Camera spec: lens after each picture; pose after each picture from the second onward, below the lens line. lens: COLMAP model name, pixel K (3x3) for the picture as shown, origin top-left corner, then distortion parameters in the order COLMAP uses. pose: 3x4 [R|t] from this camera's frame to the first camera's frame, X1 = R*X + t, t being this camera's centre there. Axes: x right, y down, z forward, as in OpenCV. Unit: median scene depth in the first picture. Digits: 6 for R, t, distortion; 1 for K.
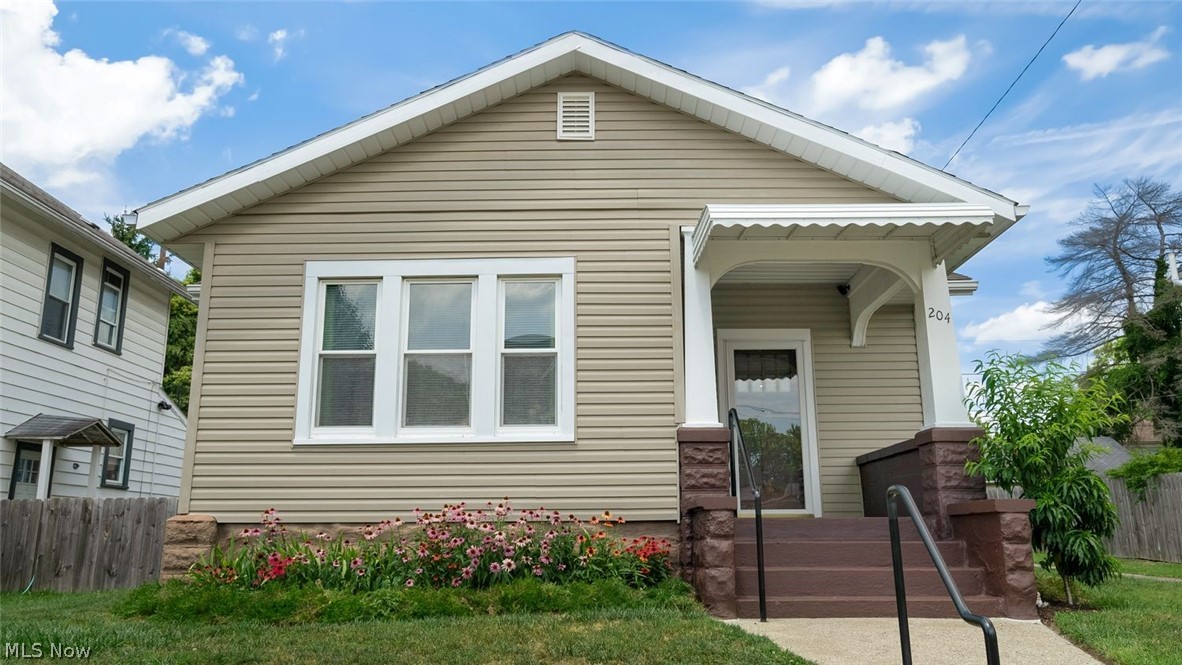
lens RADIAL K [[845.4, 0, 577.8], [0, 845.4, 271.0], [0, 0, 1]] dist [0.008727, -0.004606]
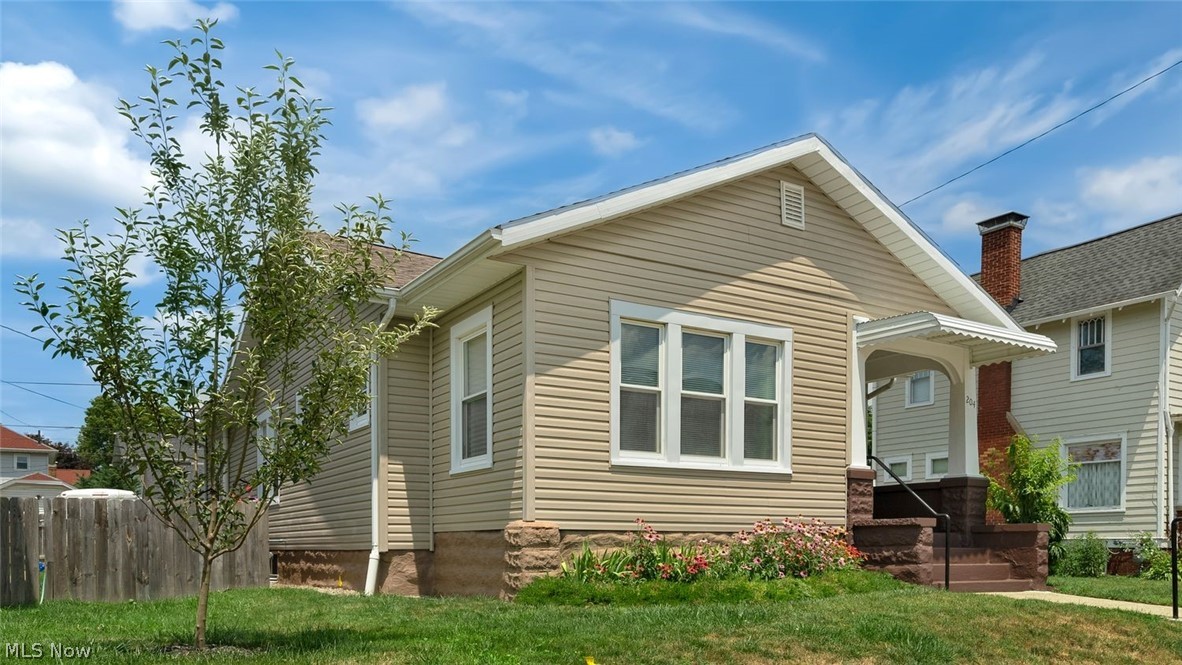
lens RADIAL K [[911.0, 0, 584.8], [0, 911.0, 480.0], [0, 0, 1]] dist [0.013501, 0.003379]
pose [[0.846733, 0.044545, 0.530150, -0.993593], [-0.162626, 0.970463, 0.178198, 0.010776], [-0.506553, -0.237102, 0.828967, -0.008081]]
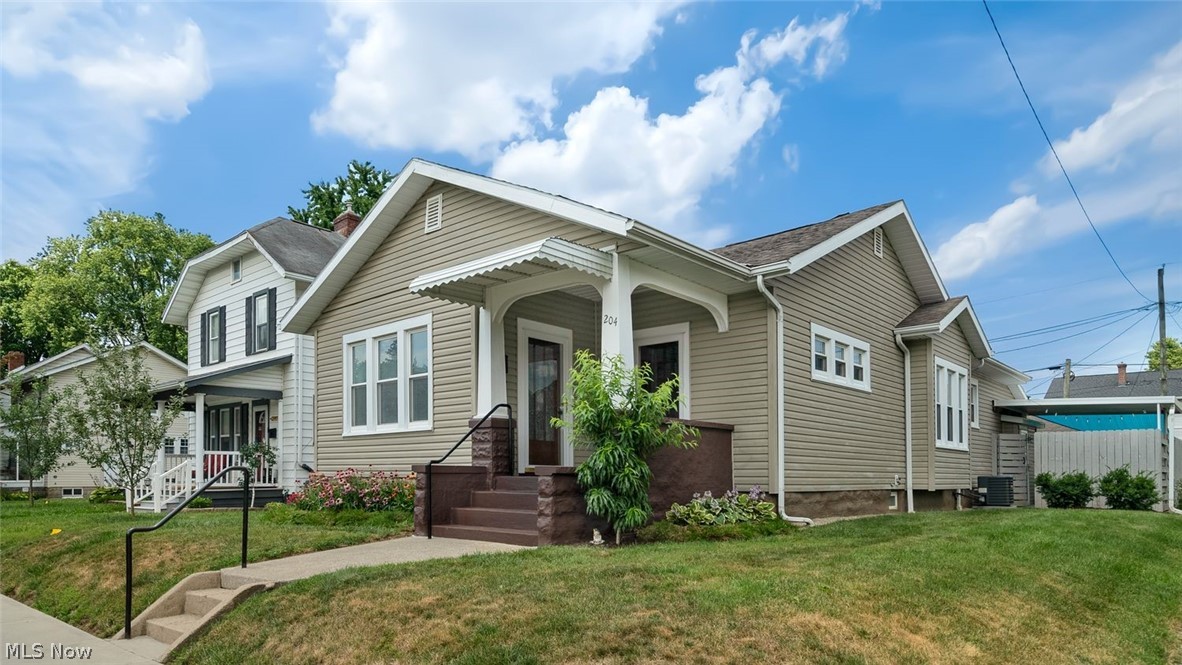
lens RADIAL K [[721.9, 0, 615.3], [0, 721.9, 409.9], [0, 0, 1]] dist [0.001491, 0.000916]
pose [[0.769308, -0.050989, -0.636841, 1.119602], [0.186051, 0.971486, 0.146968, 0.025190], [0.611188, -0.231548, 0.756858, 0.171921]]
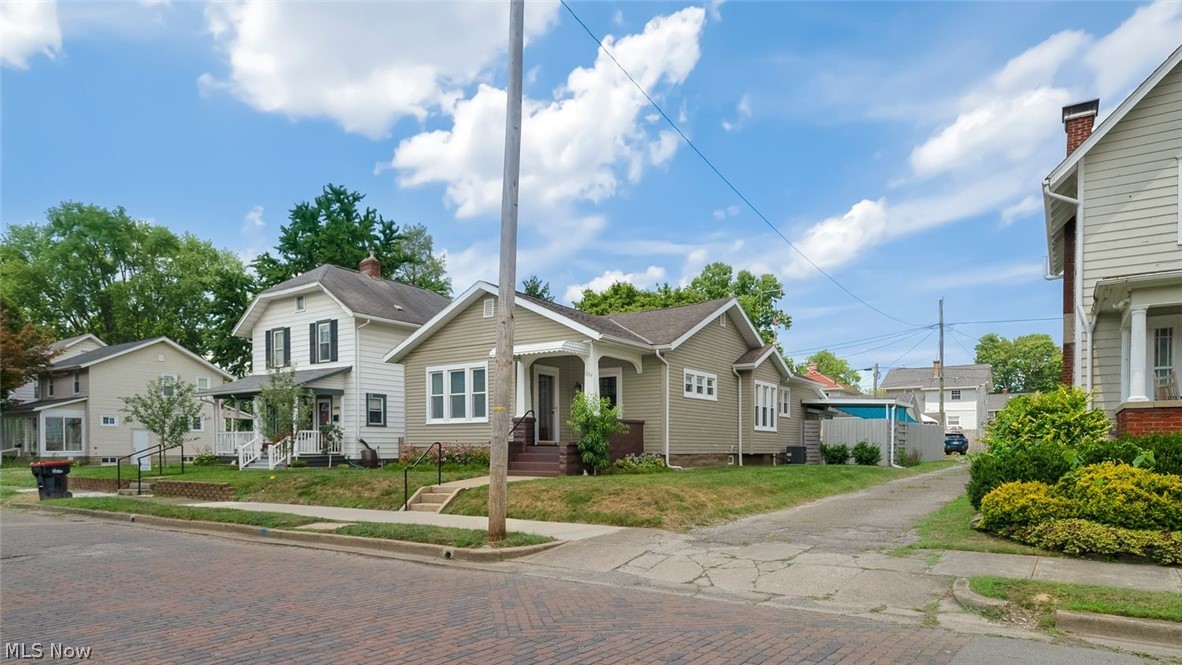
lens RADIAL K [[703.8, 0, 590.7], [0, 703.8, 379.2], [0, 0, 1]] dist [-0.004536, -0.000511]
pose [[0.825020, -0.048376, -0.563029, 1.720825], [0.165159, 0.973469, 0.158369, -0.292205], [0.540430, -0.223647, 0.811121, -0.833668]]
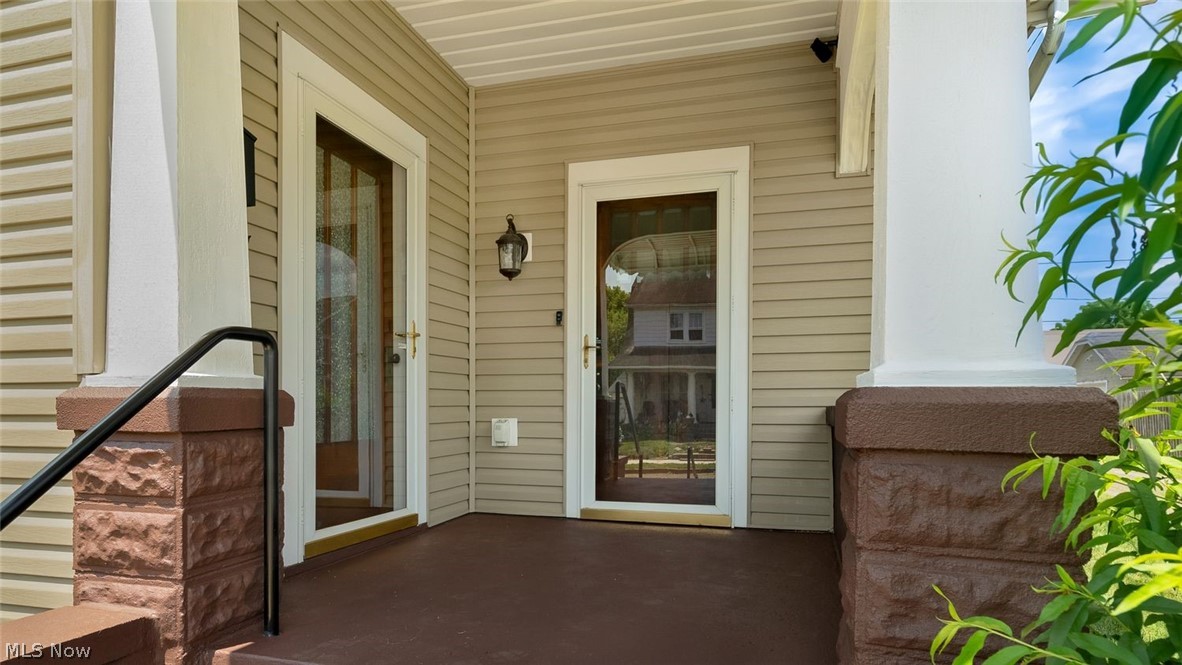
lens RADIAL K [[667.7, 0, 598.2], [0, 667.7, 366.8], [0, 0, 1]] dist [0.000943, 0.000095]
pose [[0.965116, -0.011212, -0.261581, 0.383922], [0.074666, 0.969381, 0.233935, 0.125862], [0.250949, -0.245305, 0.936403, 0.782037]]
